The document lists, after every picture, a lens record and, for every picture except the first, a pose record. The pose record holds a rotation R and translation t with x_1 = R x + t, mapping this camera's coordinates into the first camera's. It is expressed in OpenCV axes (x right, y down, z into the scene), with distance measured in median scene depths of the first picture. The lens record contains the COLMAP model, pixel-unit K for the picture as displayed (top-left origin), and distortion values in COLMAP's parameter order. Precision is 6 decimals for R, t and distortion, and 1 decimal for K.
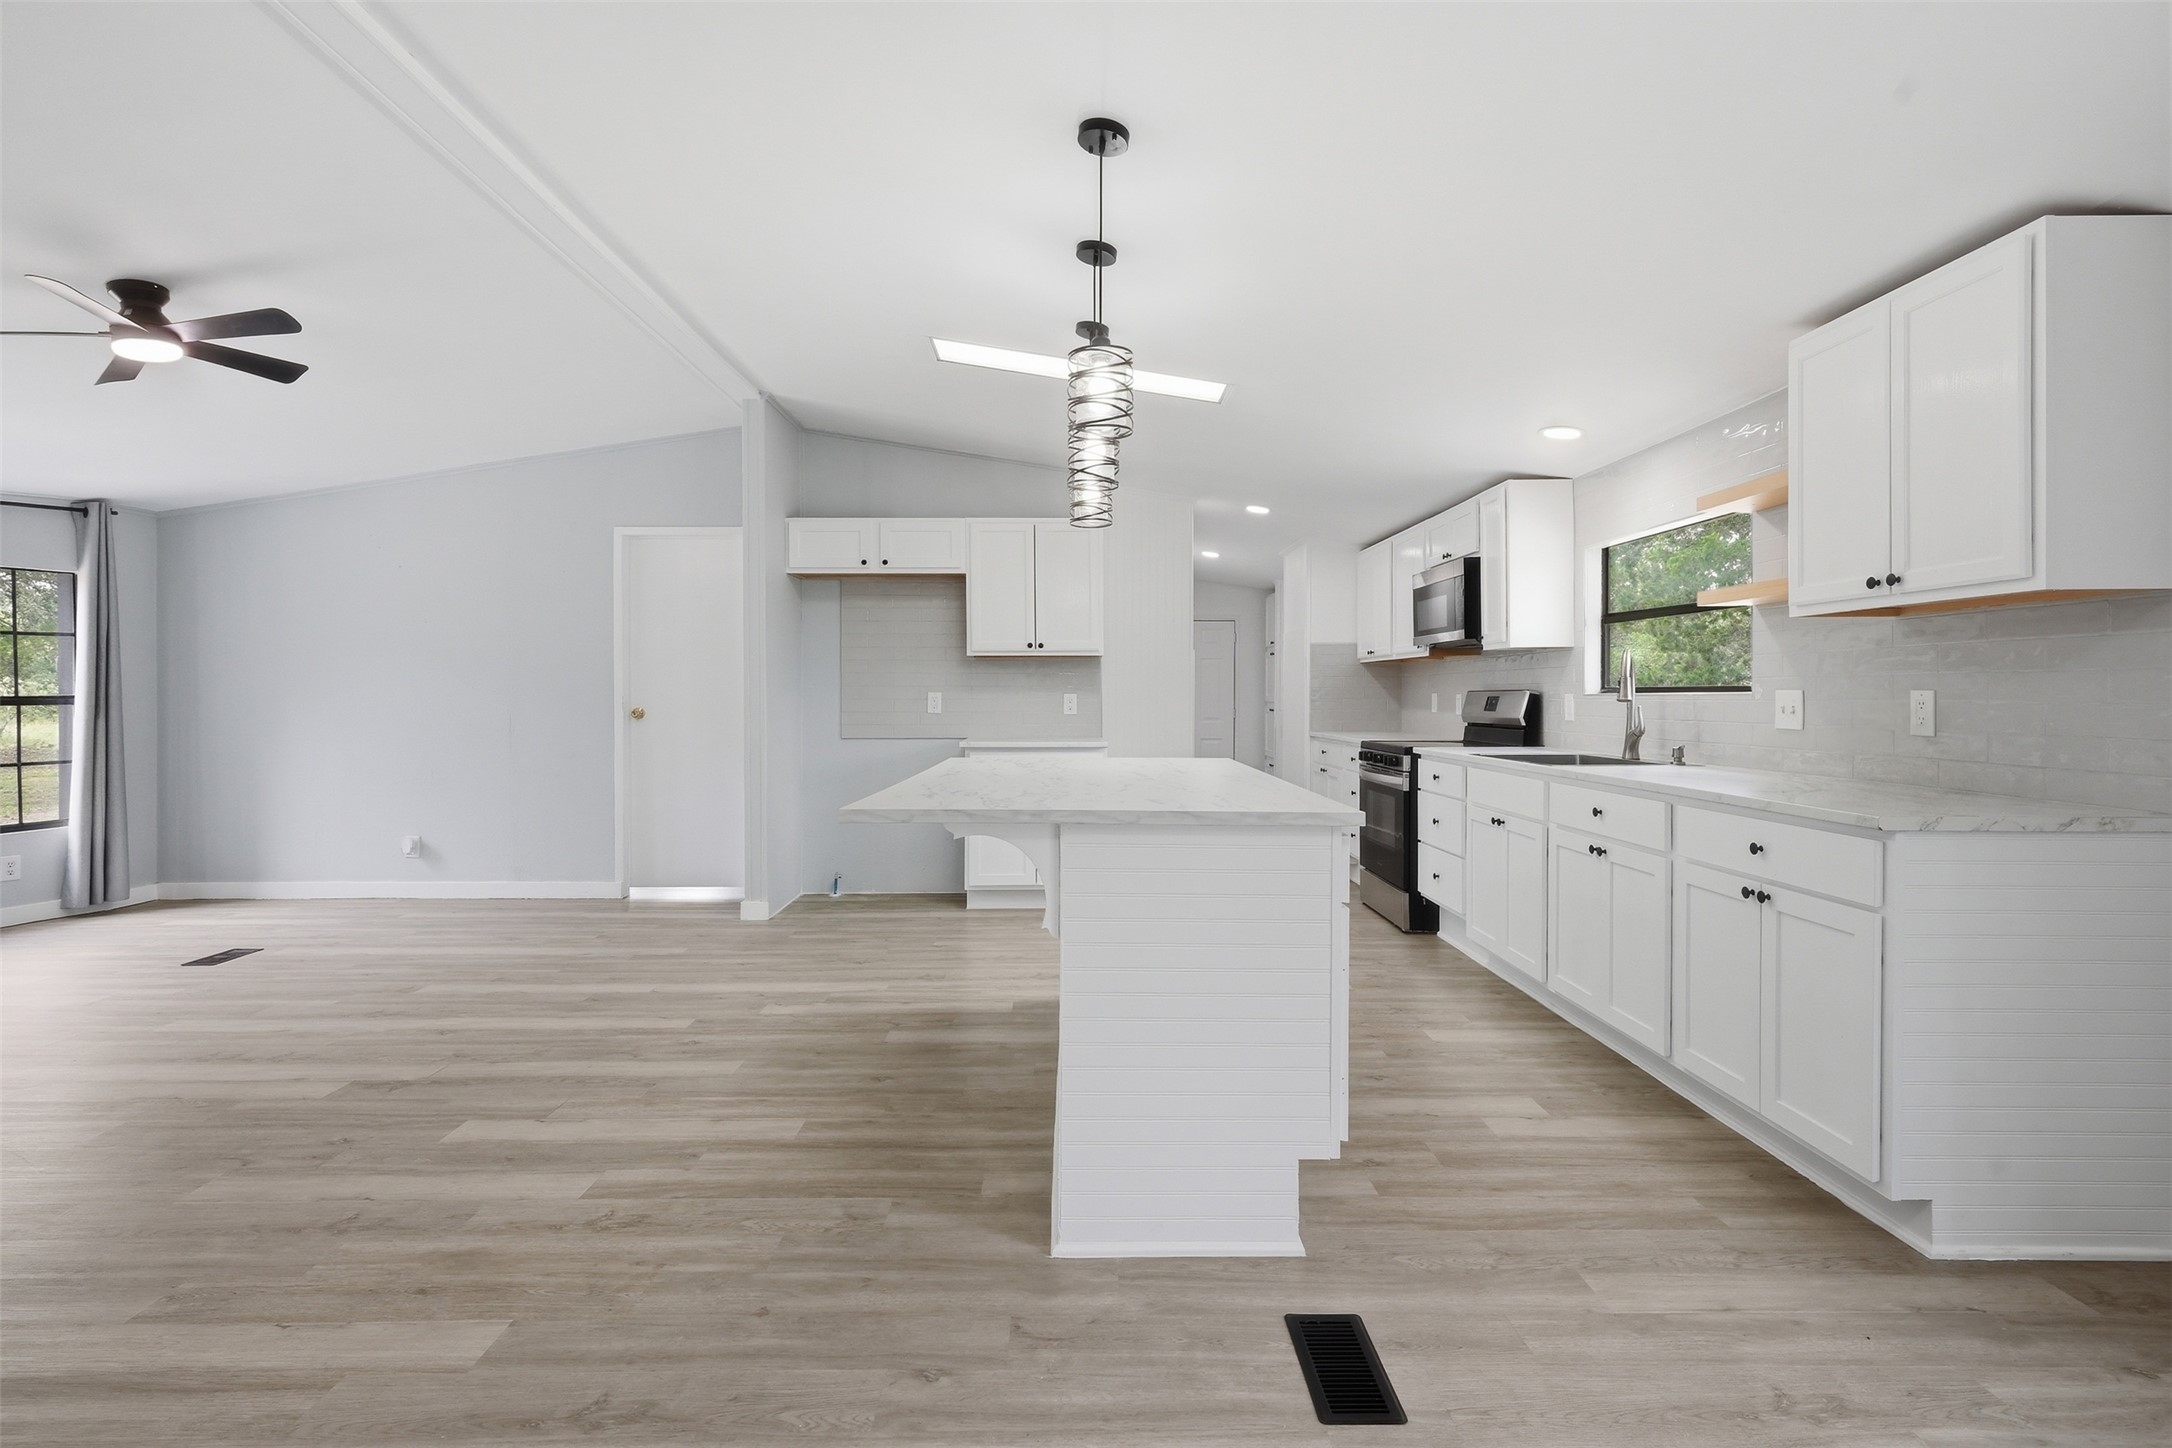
lens RADIAL K [[1041.9, 0, 1080.7], [0, 1041.9, 700.0], [0, 0, 1]] dist [-0.000186, 0.000468]
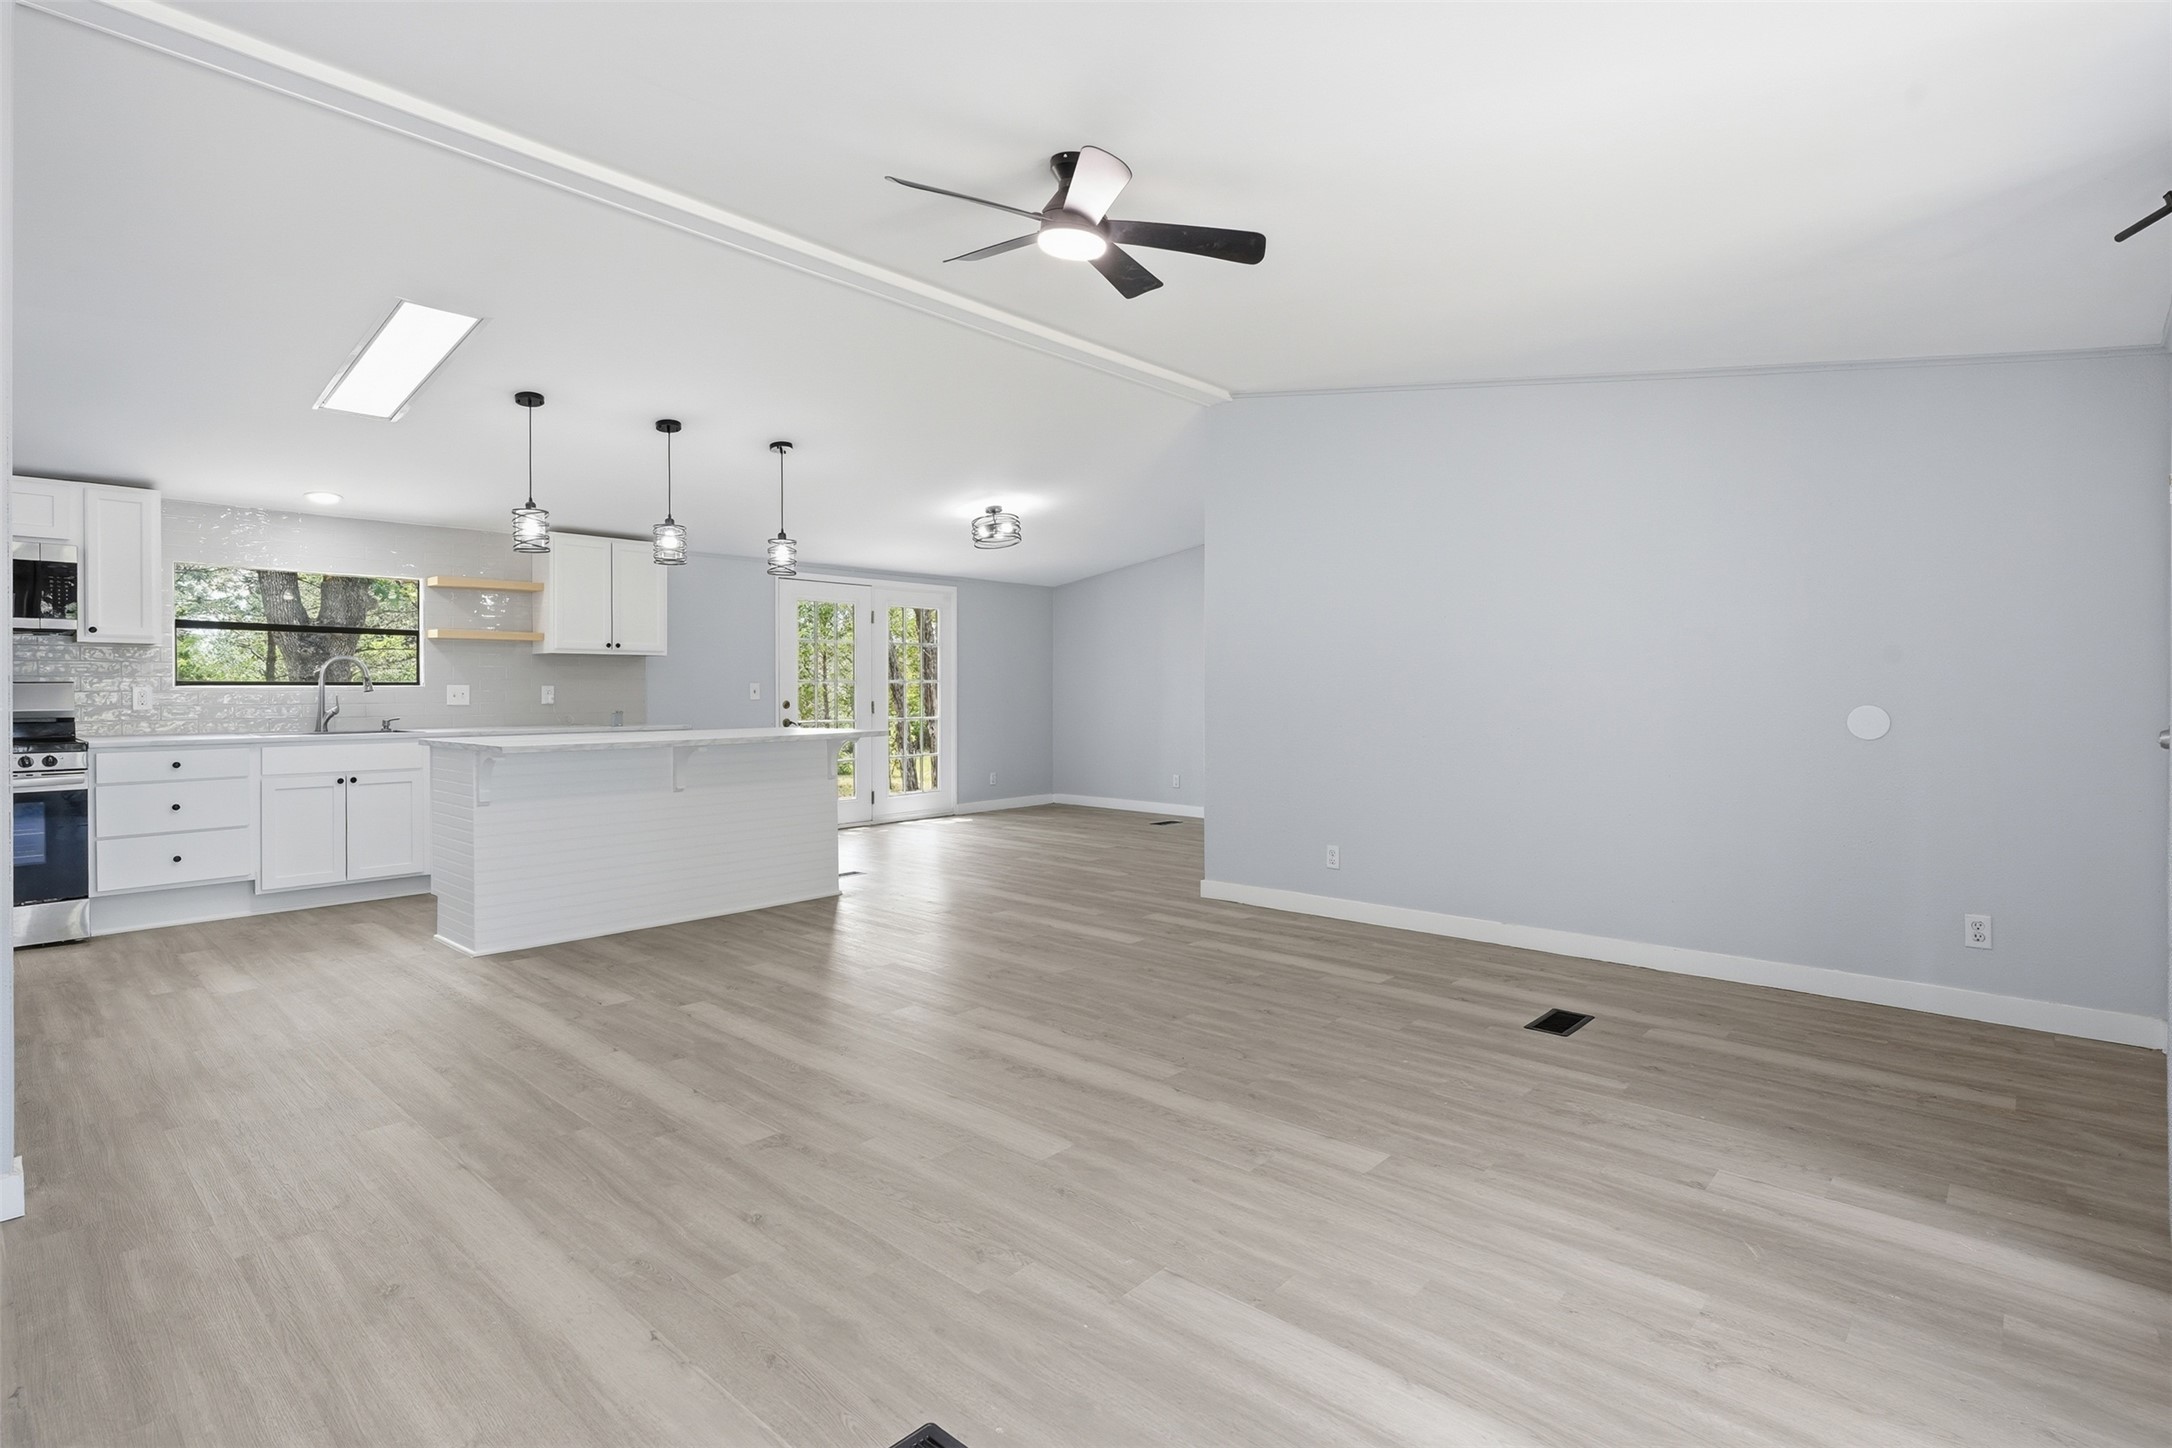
lens RADIAL K [[1047.6, 0, 1087.1], [0, 1047.6, 699.1], [0, 0, 1]] dist [0.001742, -0.000138]
pose [[-0.735904, -0.005696, 0.677062, -1.527427], [0.003683, 0.999916, 0.012415, -0.002931], [-0.677076, 0.011630, -0.735822, 1.674874]]
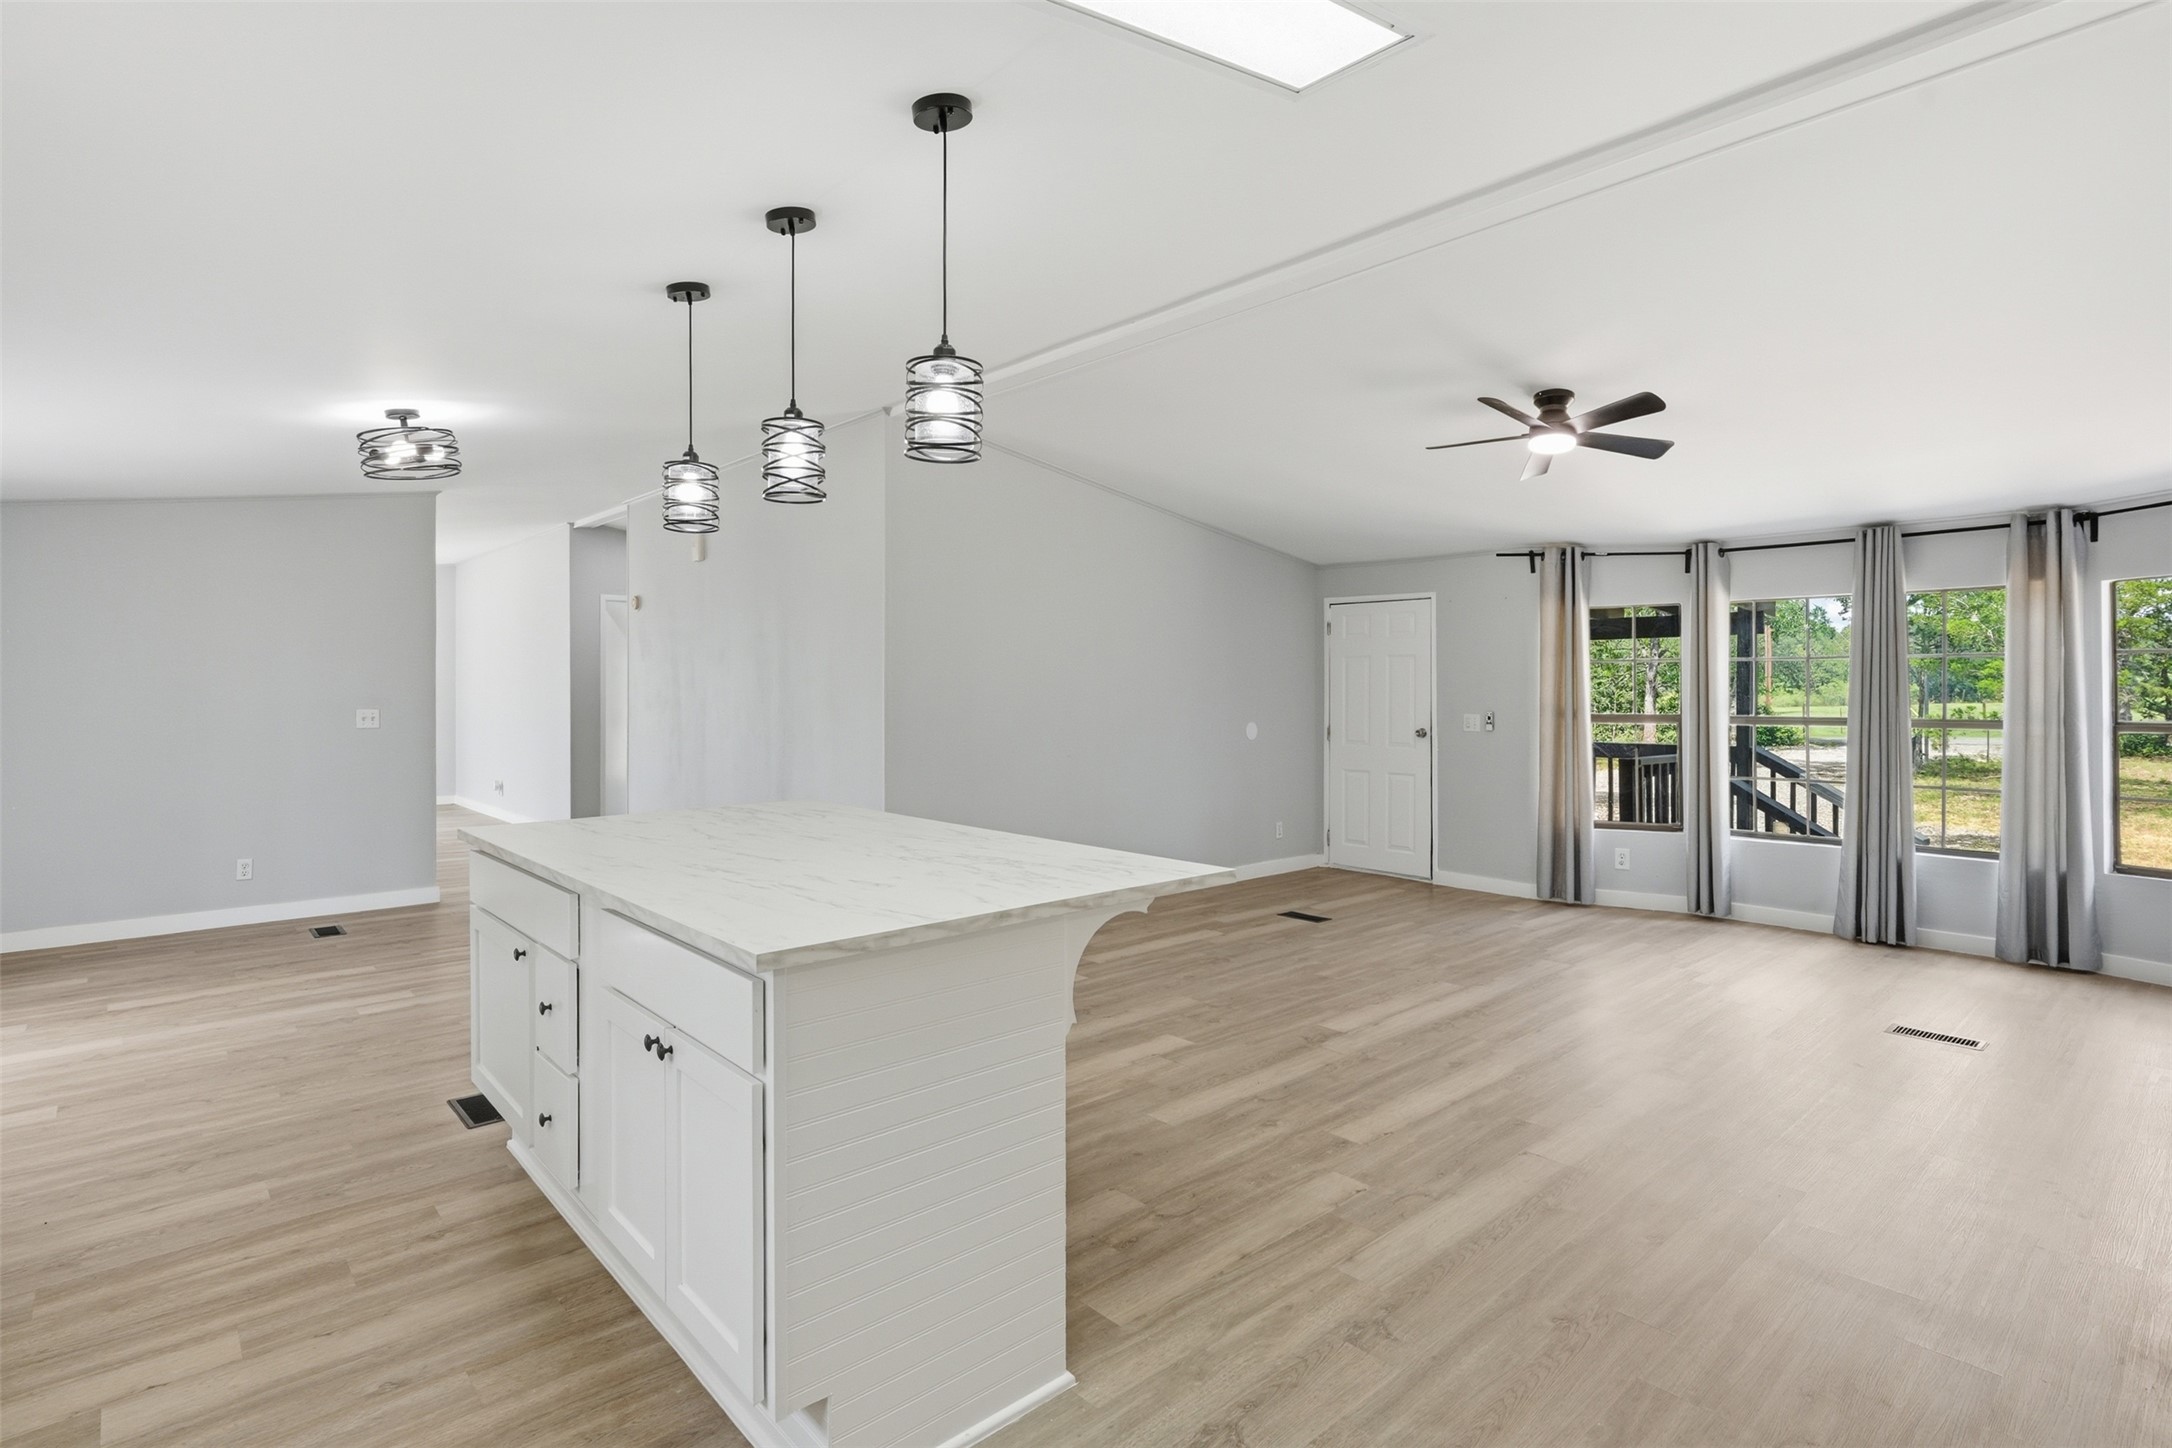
lens RADIAL K [[1069.0, 0, 1081.8], [0, 1069.0, 687.7], [0, 0, 1]] dist [-0.001825, 0.002429]
pose [[-0.749629, -0.000365, -0.661858, 0.380004], [-0.001690, 0.999998, 0.001362, -0.051096], [0.661856, 0.002139, -0.749628, 1.675237]]
